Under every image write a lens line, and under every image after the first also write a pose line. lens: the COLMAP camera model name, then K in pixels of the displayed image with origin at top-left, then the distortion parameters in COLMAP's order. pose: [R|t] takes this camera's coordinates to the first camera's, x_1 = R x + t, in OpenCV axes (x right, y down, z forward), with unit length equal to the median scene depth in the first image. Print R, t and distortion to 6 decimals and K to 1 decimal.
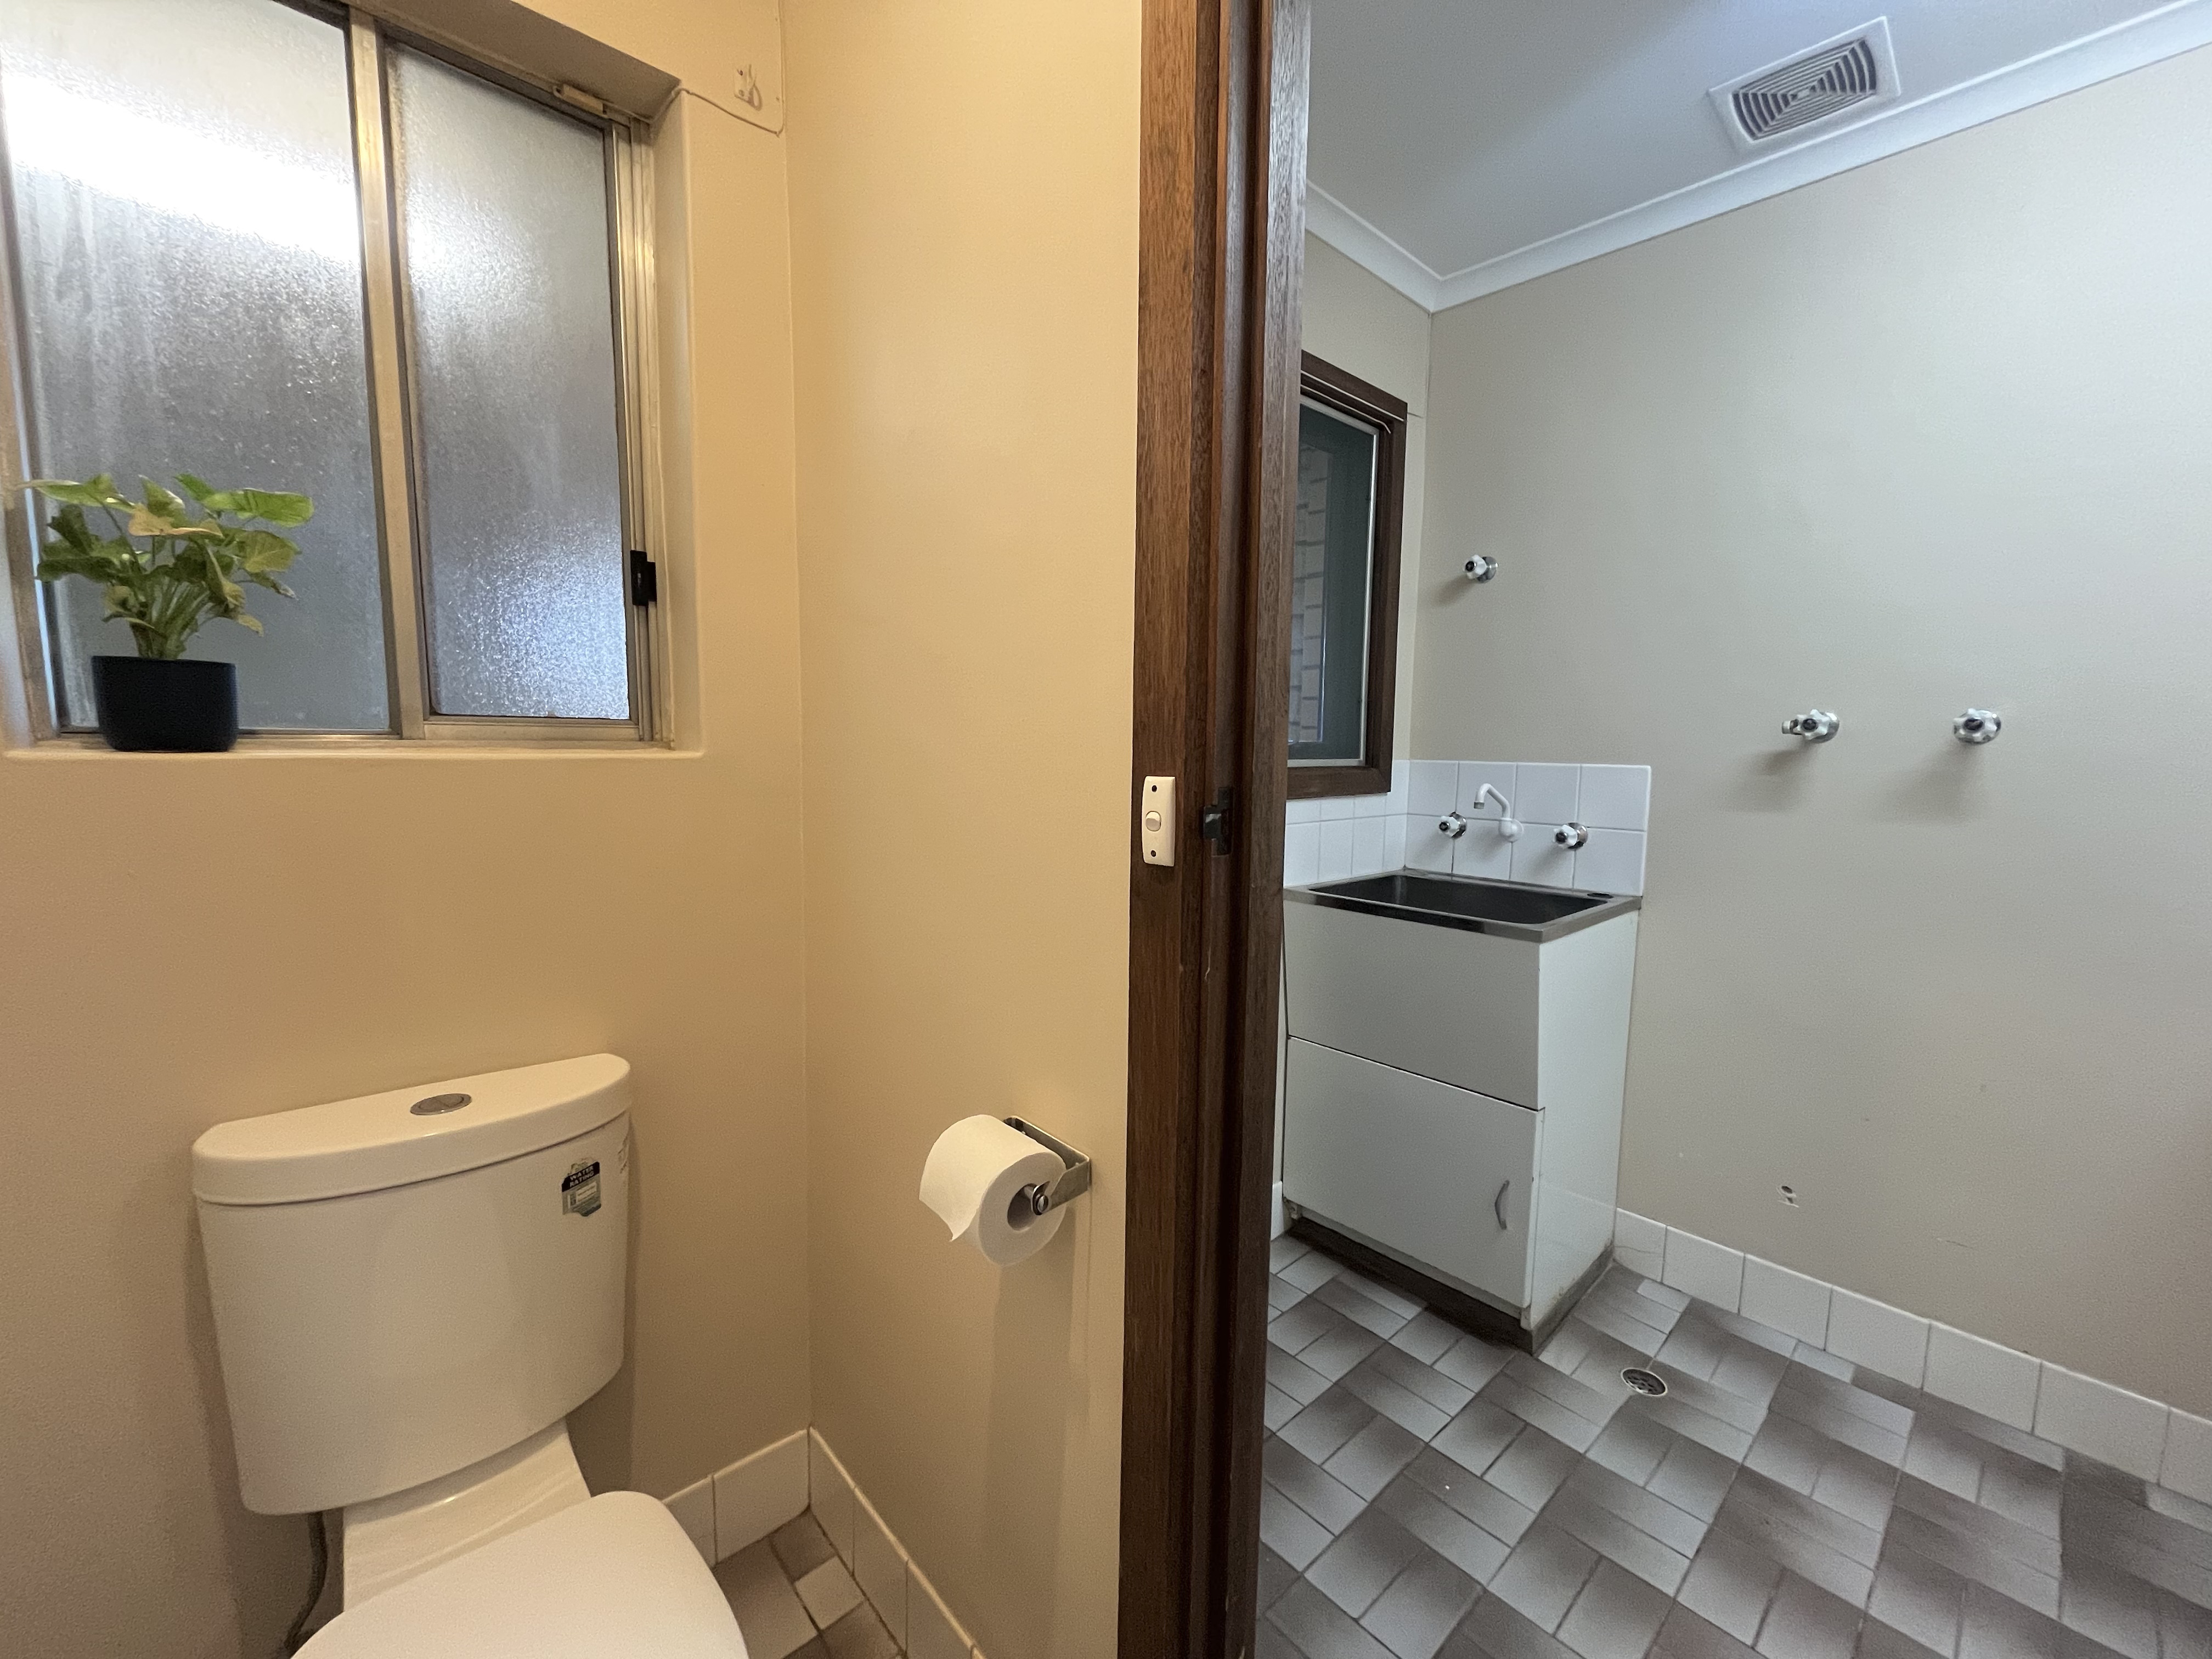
lens RADIAL K [[885.1, 0, 1106.0], [0, 885.1, 829.5], [0, 0, 1]] dist [0.000237, -0.000096]
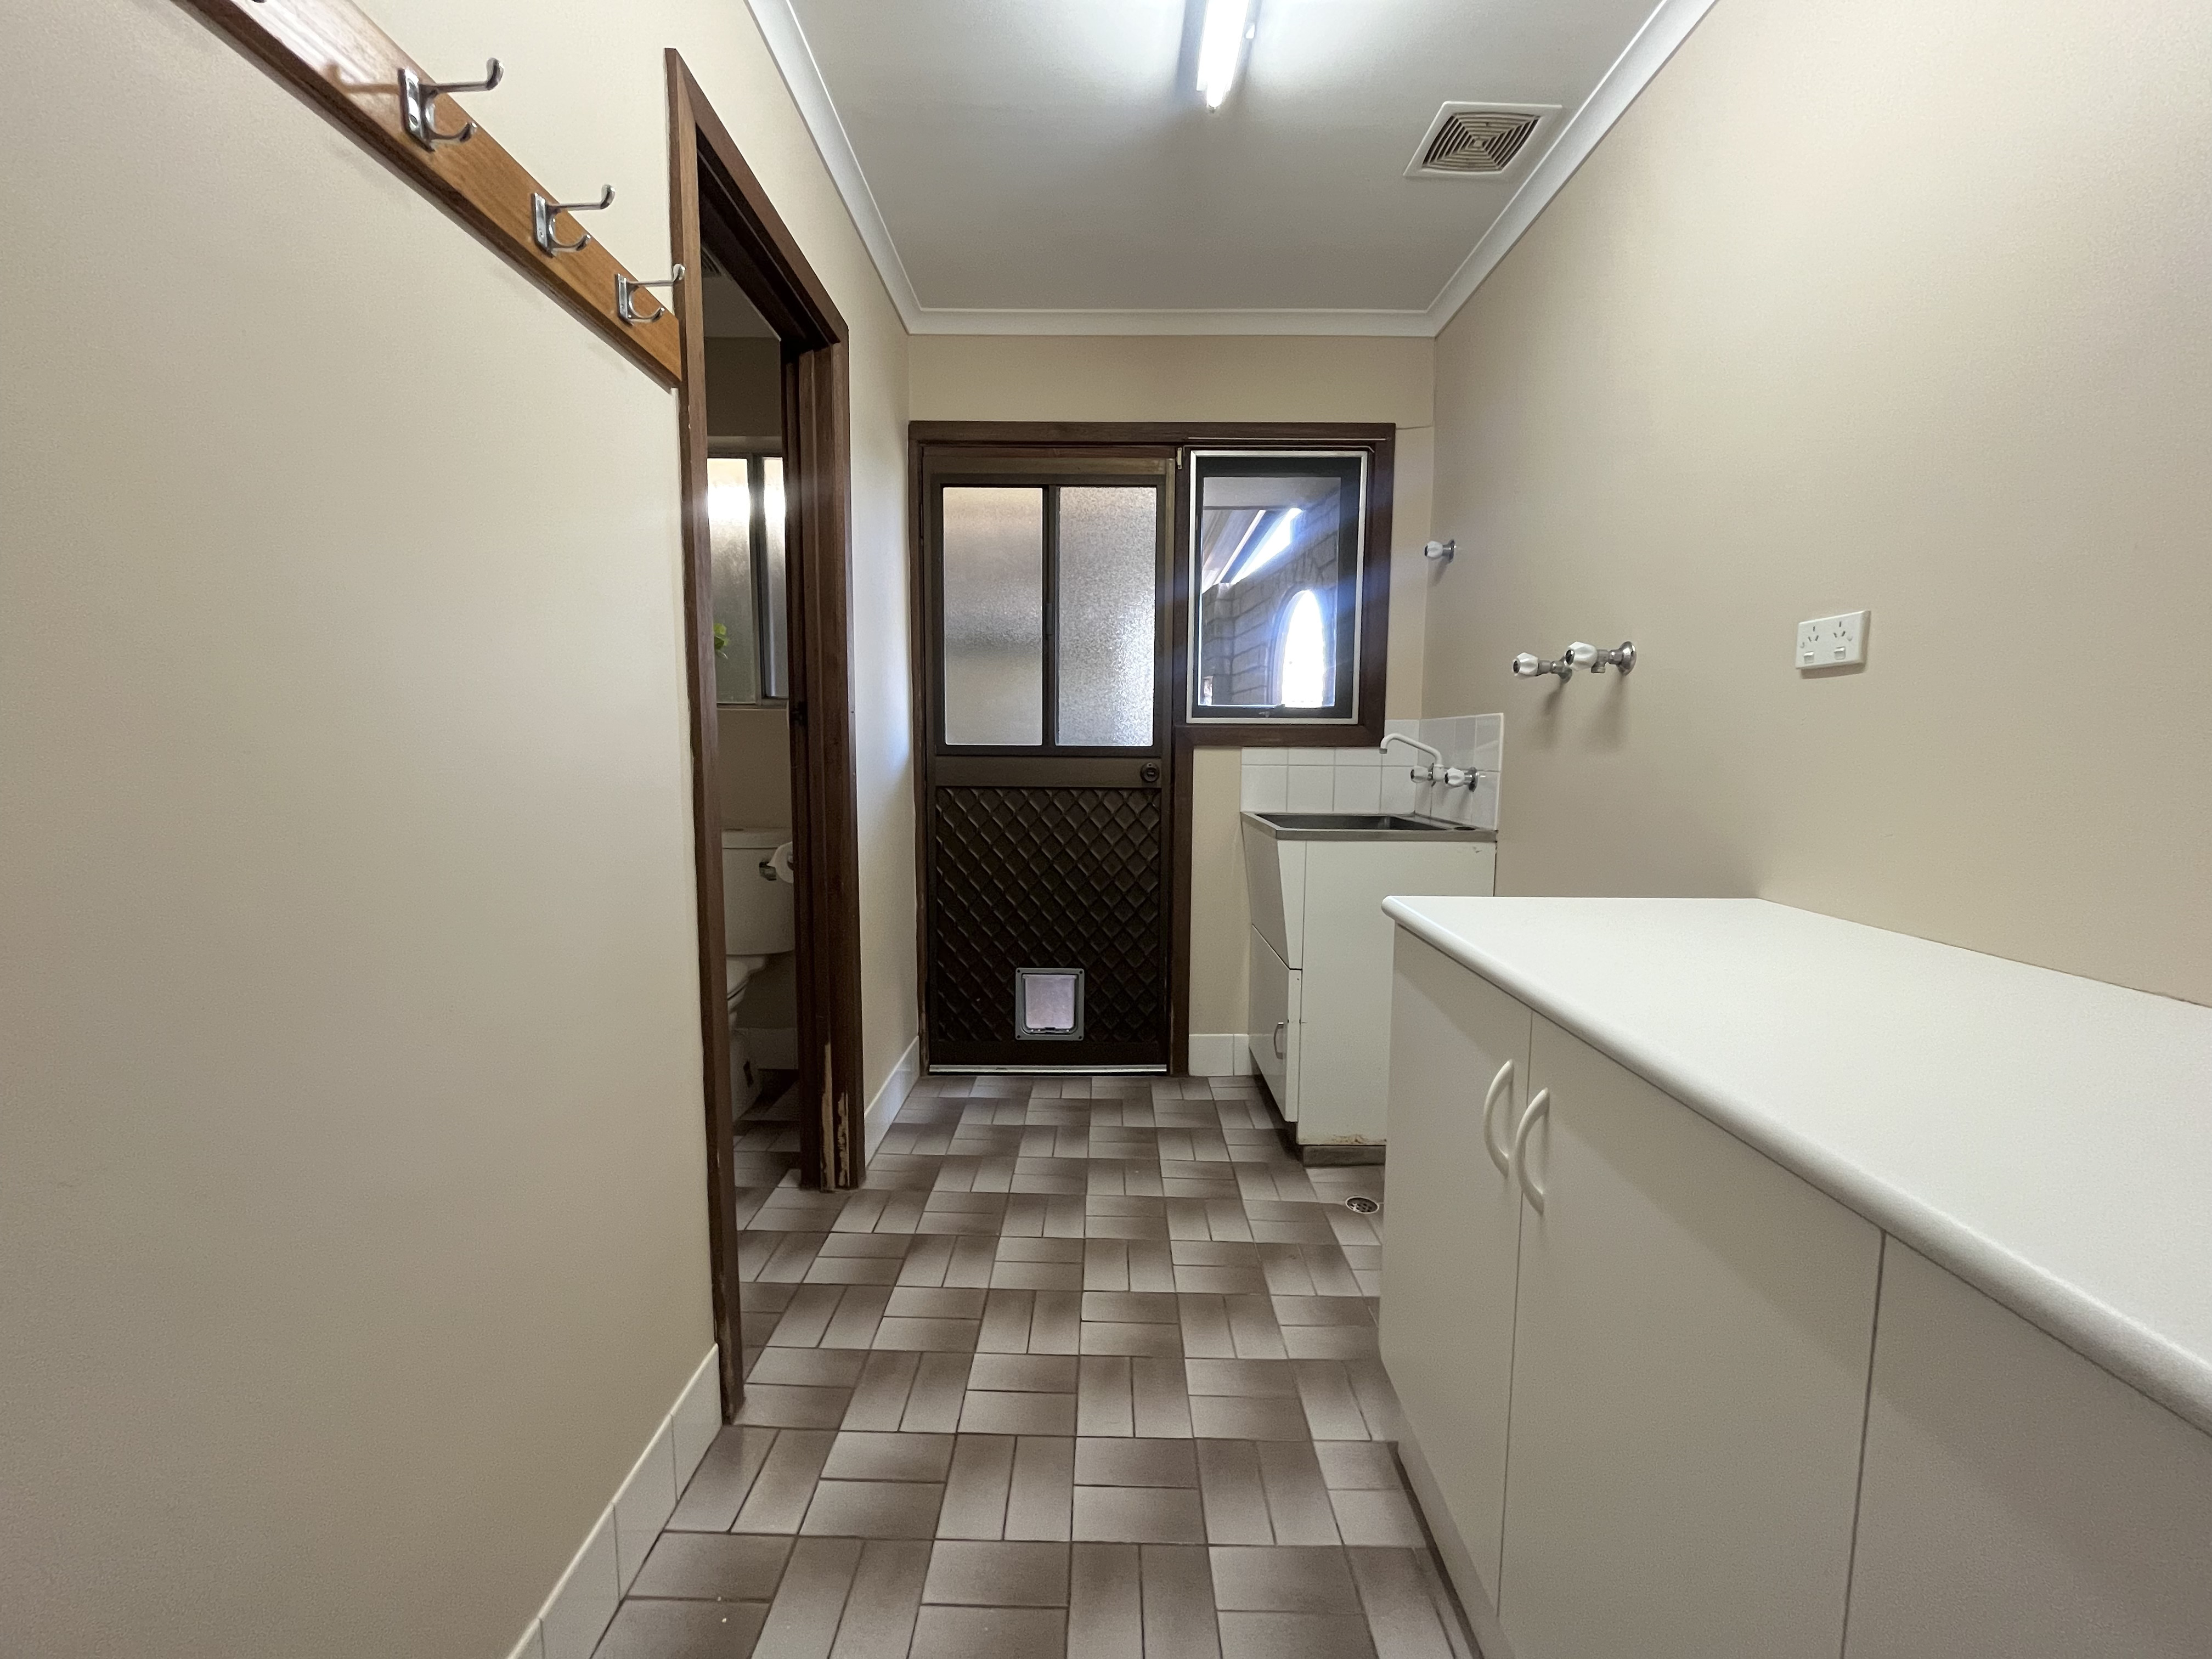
lens RADIAL K [[885.1, 0, 1106.0], [0, 885.1, 829.5], [0, 0, 1]] dist [0.000237, -0.000096]
pose [[0.732199, 0.052827, -0.679039, 1.055024], [-0.062625, 0.997986, 0.010112, 0.098533], [0.678206, 0.035121, 0.734033, -0.156669]]
